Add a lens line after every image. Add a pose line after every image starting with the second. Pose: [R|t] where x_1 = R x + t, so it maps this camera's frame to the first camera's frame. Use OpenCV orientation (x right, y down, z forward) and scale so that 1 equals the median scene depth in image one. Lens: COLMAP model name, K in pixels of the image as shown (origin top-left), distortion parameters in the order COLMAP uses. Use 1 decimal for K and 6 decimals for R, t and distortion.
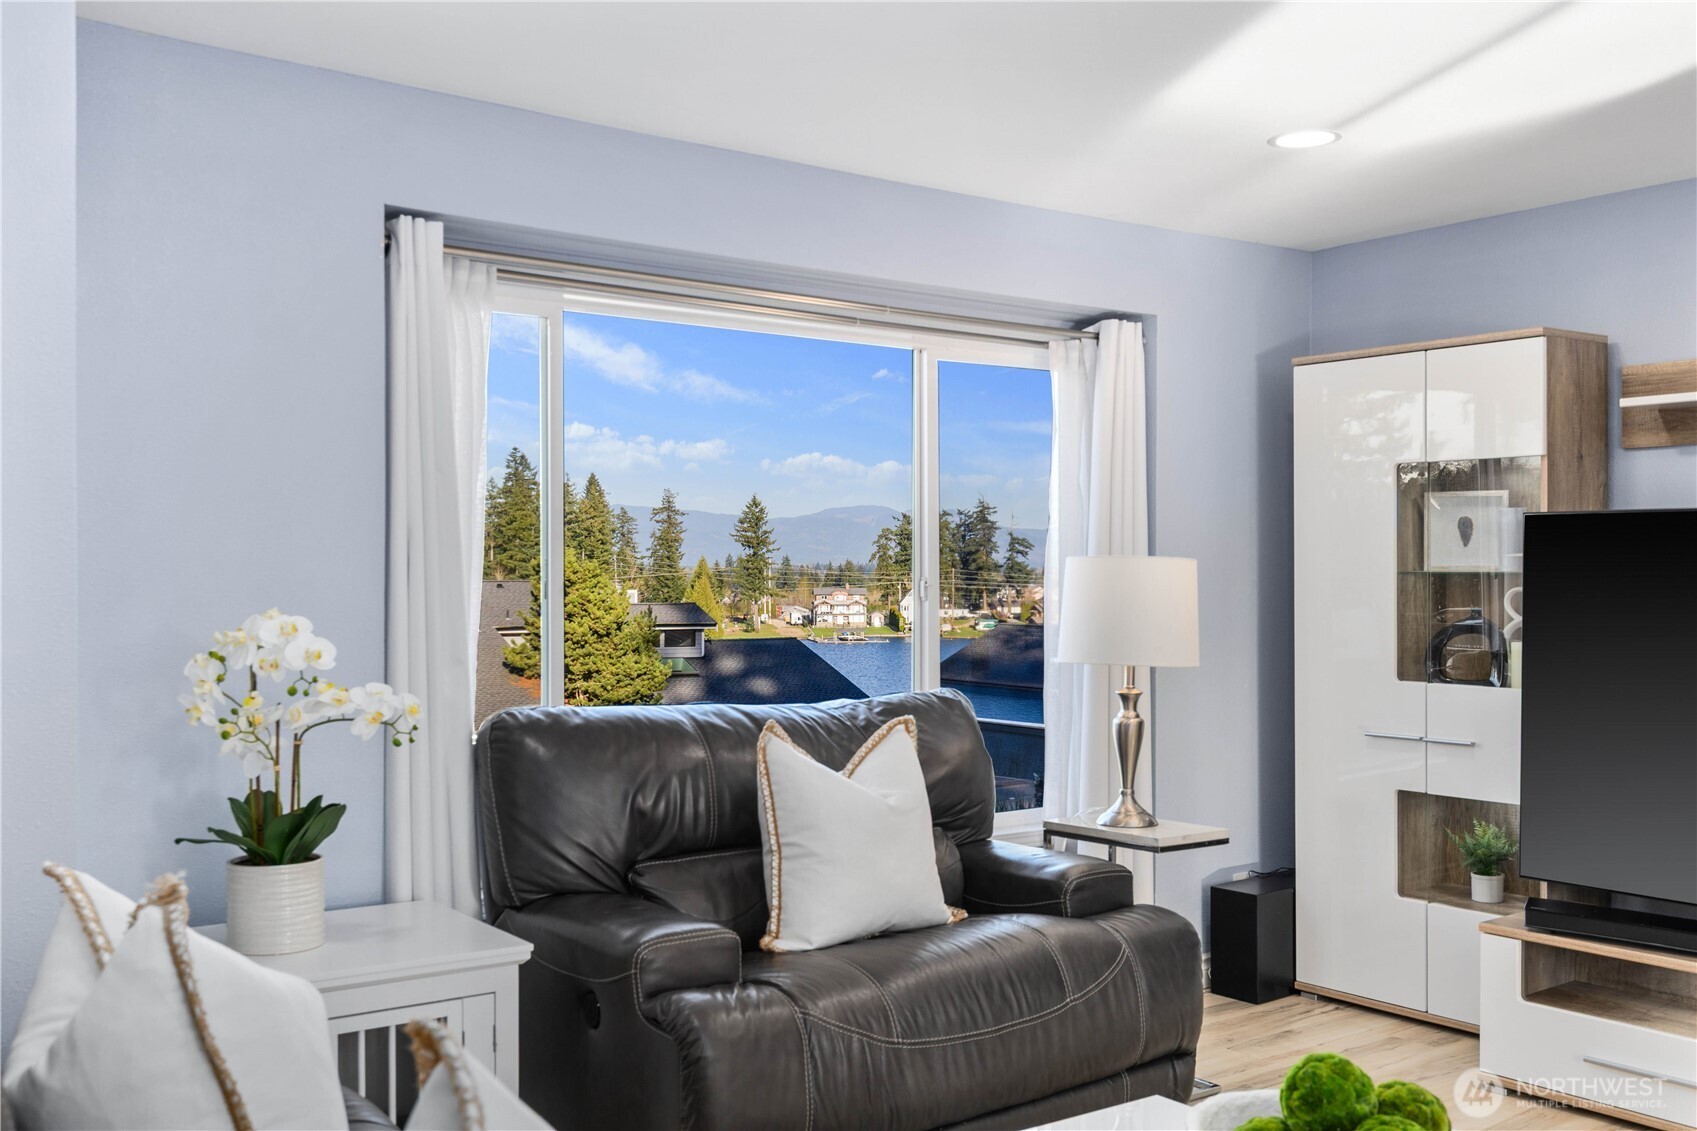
lens RADIAL K [[1627.6, 0, 843.2], [0, 1627.6, 576.0], [0, 0, 1]] dist [-0.016803, 0.000000]
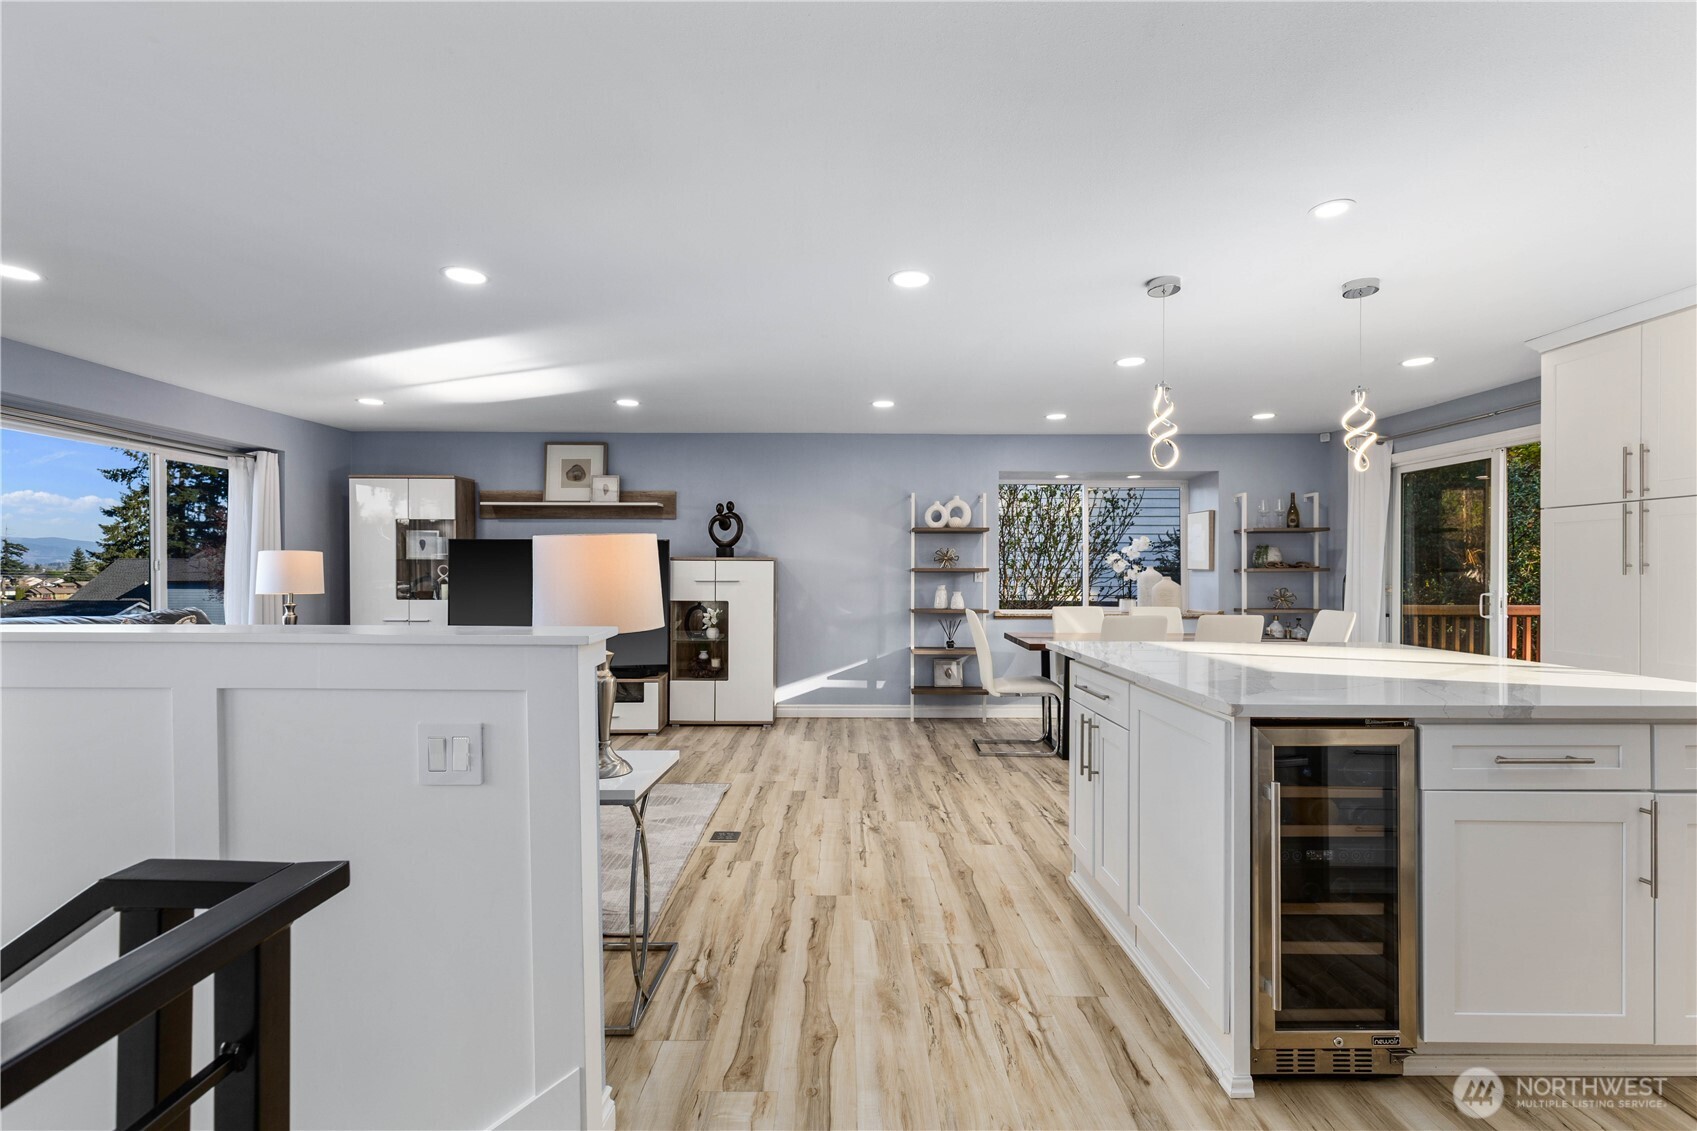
lens RADIAL K [[763.2, 0, 845.2], [0, 763.2, 571.2], [0, 0, 1]] dist [0.011092, -0.004191]
pose [[0.594228, -0.001830, 0.804295, -0.237670], [0.000374, 0.999998, 0.001998, 0.014832], [-0.804297, -0.000886, 0.594227, -0.350797]]
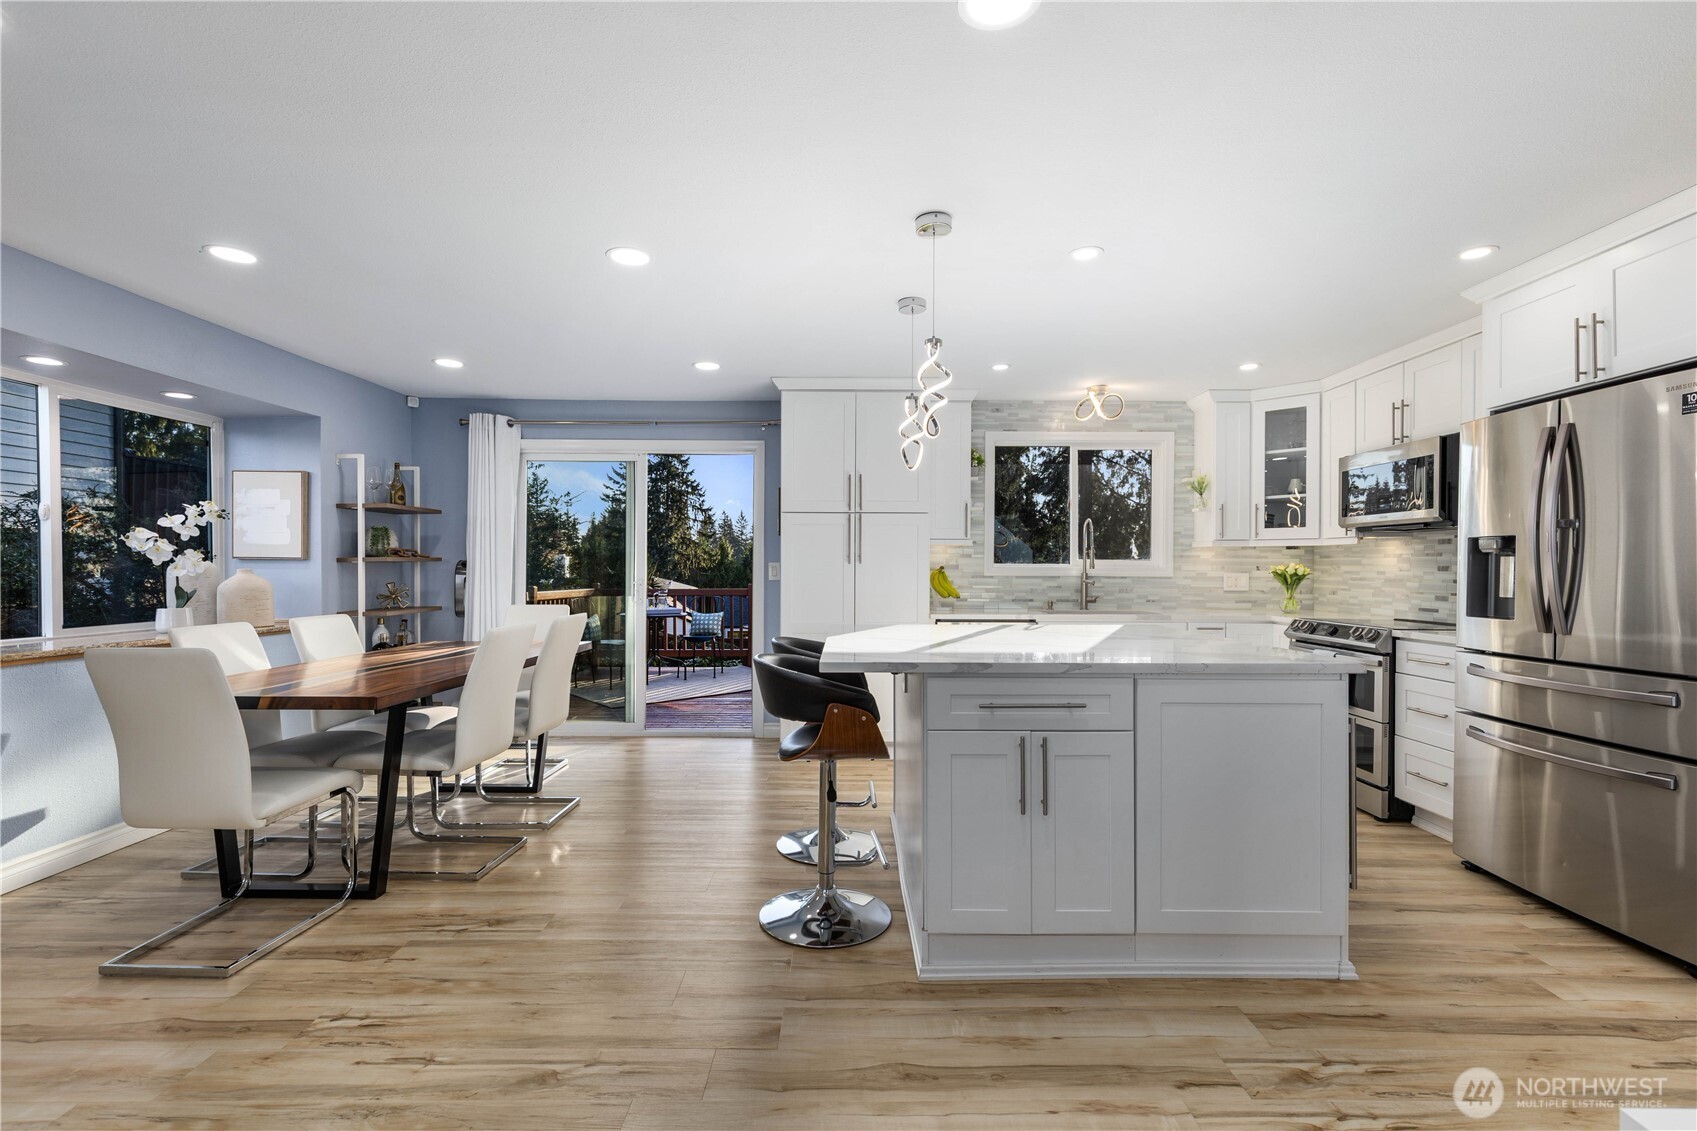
lens RADIAL K [[763.2, 0, 848.4], [0, 763.2, 568.6], [0, 0, 1]] dist [0.011092, -0.004191]
pose [[-0.802805, -0.005228, 0.596219, 0.149292], [-0.003823, 0.999986, 0.003621, 0.022164], [-0.596229, 0.000628, -0.802814, 0.283534]]
